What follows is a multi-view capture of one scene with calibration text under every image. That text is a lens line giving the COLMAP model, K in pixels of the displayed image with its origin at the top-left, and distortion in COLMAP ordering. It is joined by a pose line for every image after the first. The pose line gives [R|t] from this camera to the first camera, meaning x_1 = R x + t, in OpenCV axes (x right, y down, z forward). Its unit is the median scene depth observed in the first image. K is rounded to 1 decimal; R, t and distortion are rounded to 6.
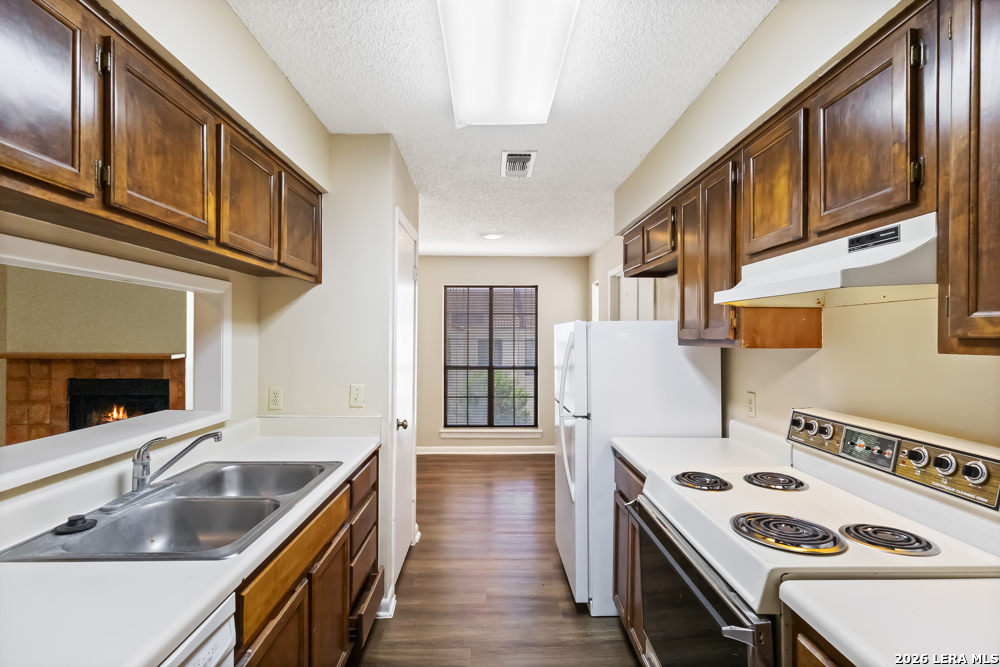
lens RADIAL K [[464.9, 0, 496.1], [0, 464.9, 336.5], [0, 0, 1]] dist [-0.003809, 0.002856]
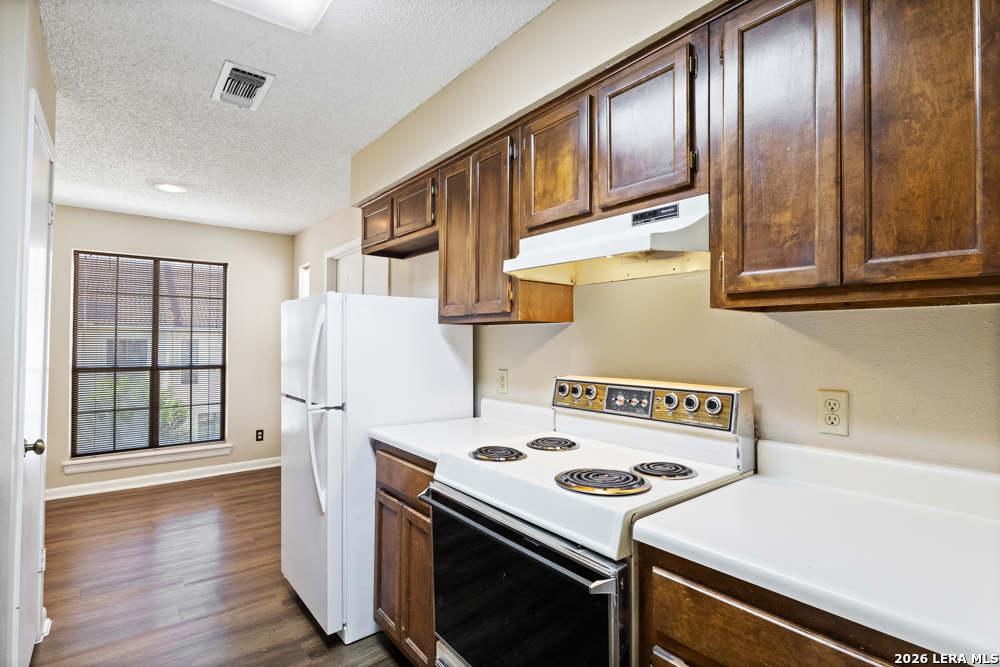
lens RADIAL K [[485.1, 0, 493.3], [0, 485.1, 333.6], [0, 0, 1]] dist [-0.009931, 0.002878]
pose [[0.793857, 0.011171, 0.608002, -0.122756], [-0.002417, 0.999881, -0.015216, 0.053721], [-0.608100, 0.010610, 0.793789, 0.142007]]
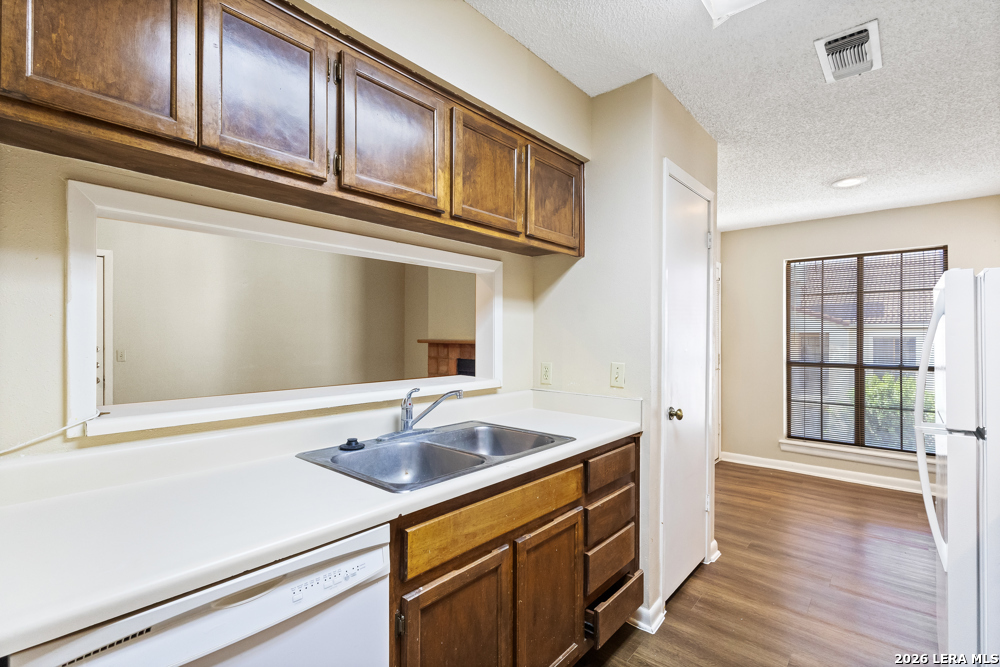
lens RADIAL K [[464.9, 0, 500.0], [0, 464.9, 337.3], [0, 0, 1]] dist [-0.003809, 0.002856]
pose [[0.738811, 0.001815, -0.673910, 0.150238], [-0.002730, 0.999996, -0.000300, 0.056224], [0.673907, 0.002061, 0.738813, 0.173736]]
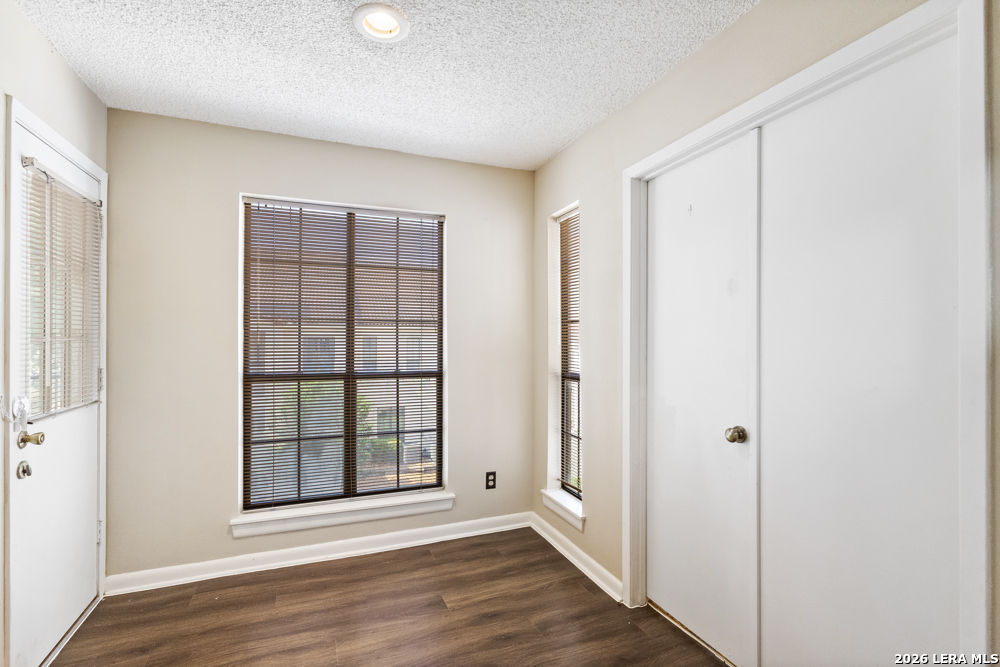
lens RADIAL K [[464.9, 0, 489.9], [0, 464.9, 336.7], [0, 0, 1]] dist [-0.003809, 0.002856]
pose [[0.938413, 0.000927, 0.345515, -0.100742], [0.000363, 0.999993, -0.003670, 0.066212], [-0.345517, 0.003570, 0.938406, 1.166198]]
